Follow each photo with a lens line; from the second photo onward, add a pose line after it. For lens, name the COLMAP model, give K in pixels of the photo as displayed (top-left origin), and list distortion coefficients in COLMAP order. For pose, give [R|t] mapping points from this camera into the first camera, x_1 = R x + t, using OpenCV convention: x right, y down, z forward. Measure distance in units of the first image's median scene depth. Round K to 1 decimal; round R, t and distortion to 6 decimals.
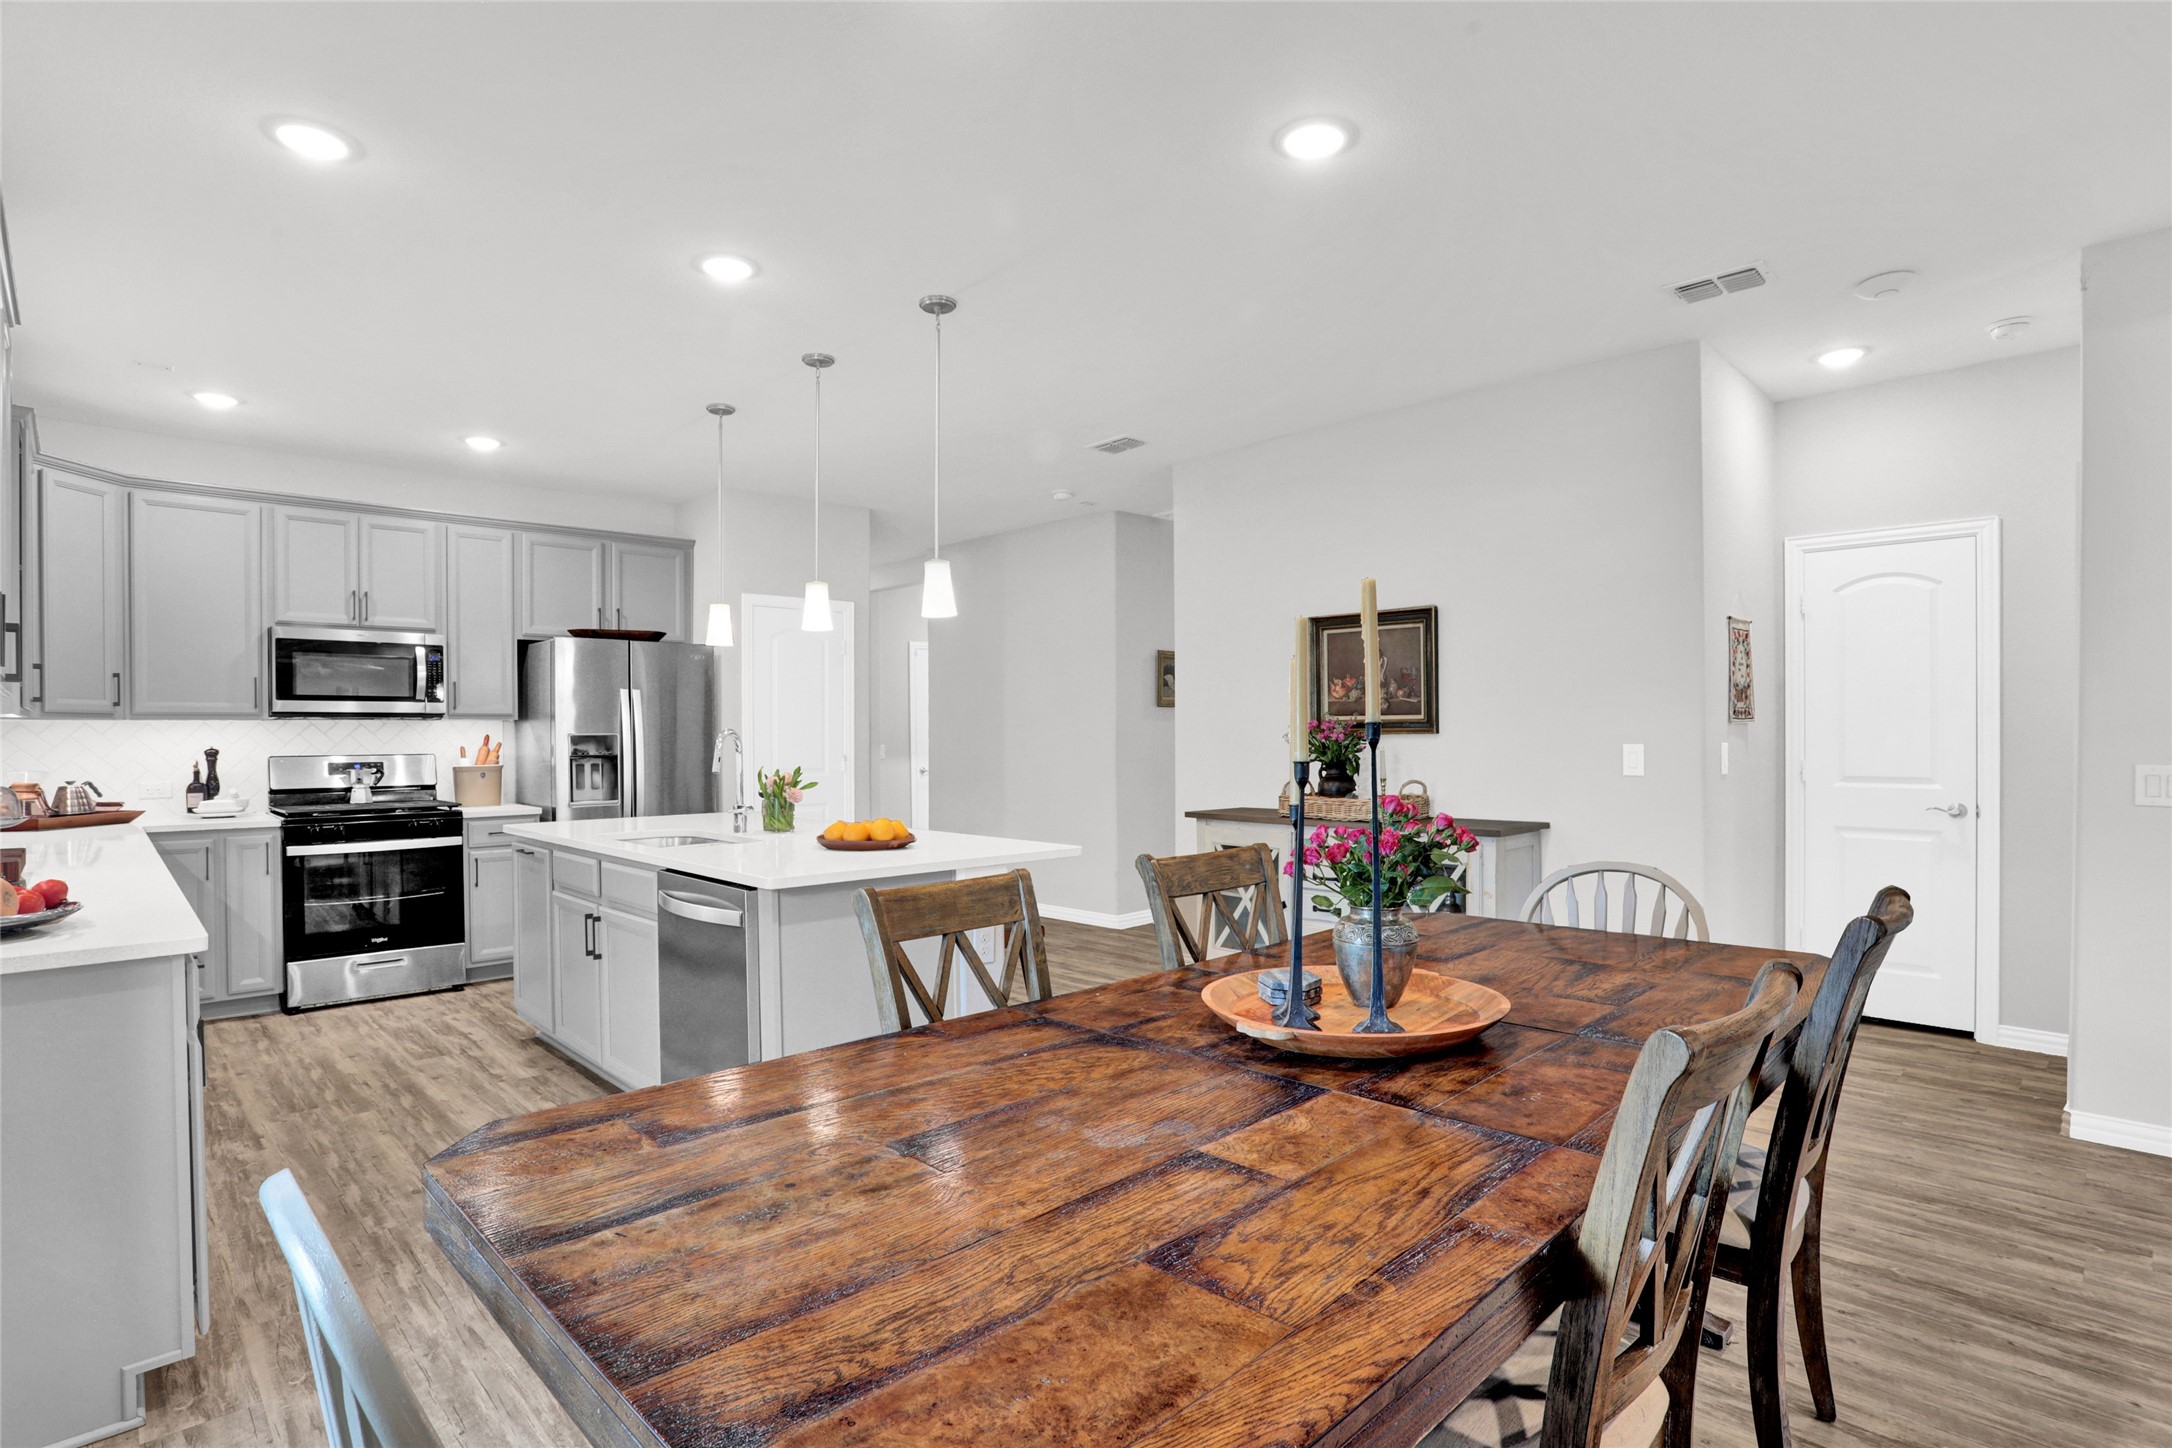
lens RADIAL K [[1063.3, 0, 1081.4], [0, 1063.3, 741.1], [0, 0, 1]] dist [-0.062445, 0.021632]
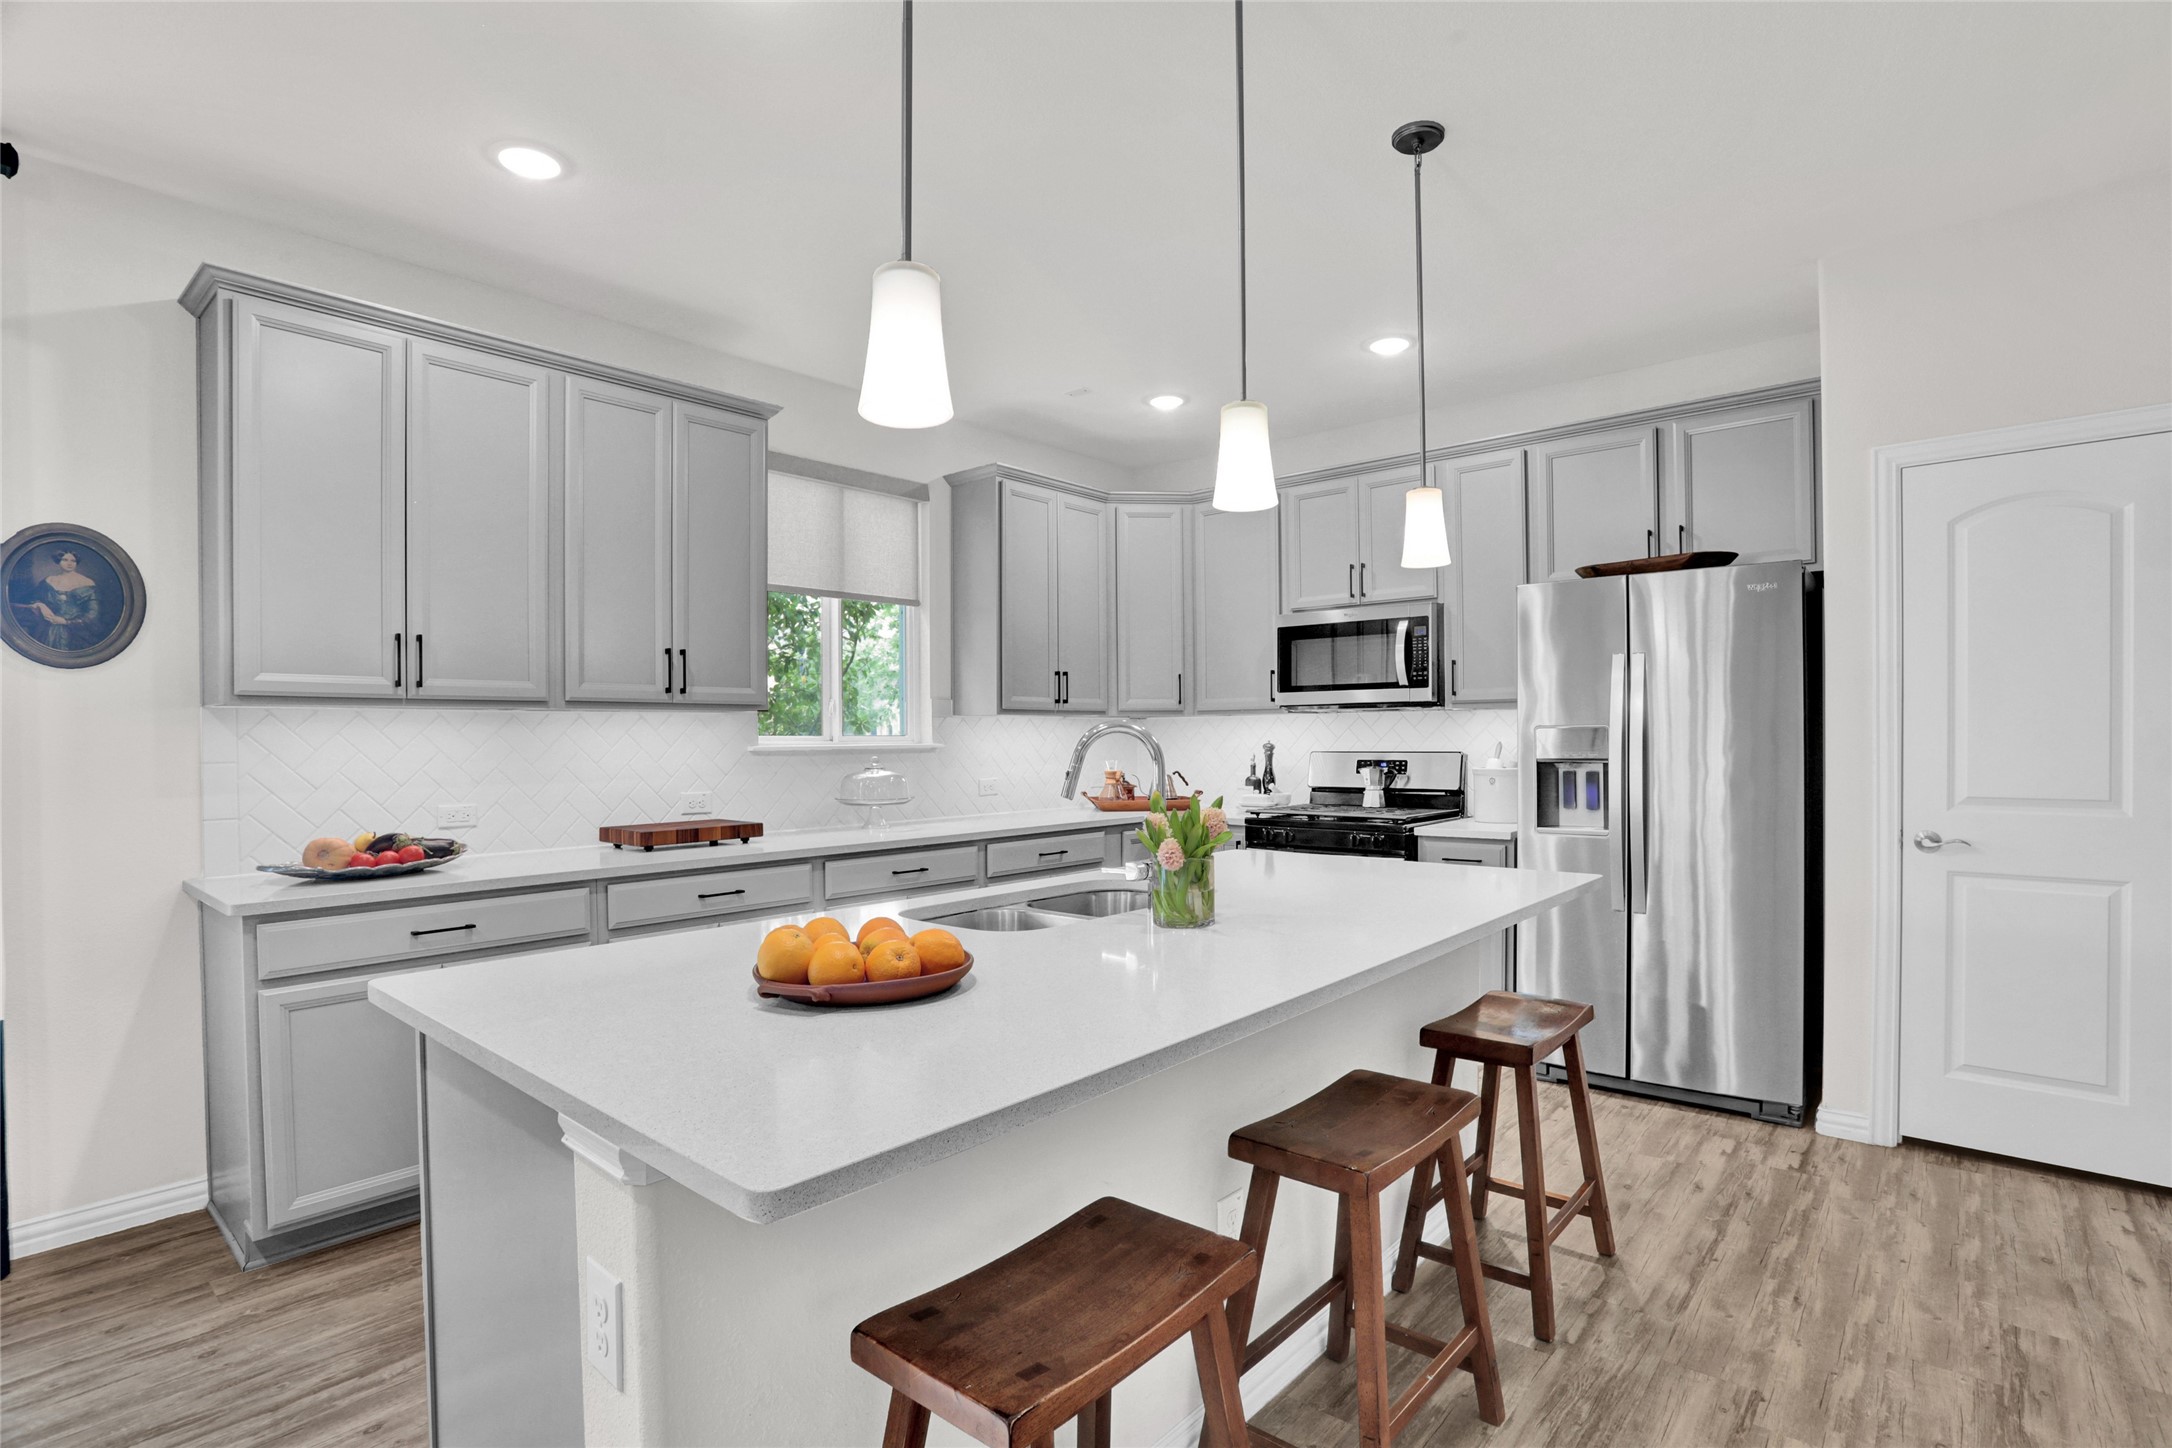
lens RADIAL K [[1063.3, 0, 1096.5], [0, 1063.3, 735.8], [0, 0, 1]] dist [-0.062445, 0.021632]
pose [[0.081968, 0.005697, -0.996619, 0.179487], [0.000274, 0.999983, 0.005739, -0.005801], [0.996635, -0.000743, 0.081965, 0.736434]]
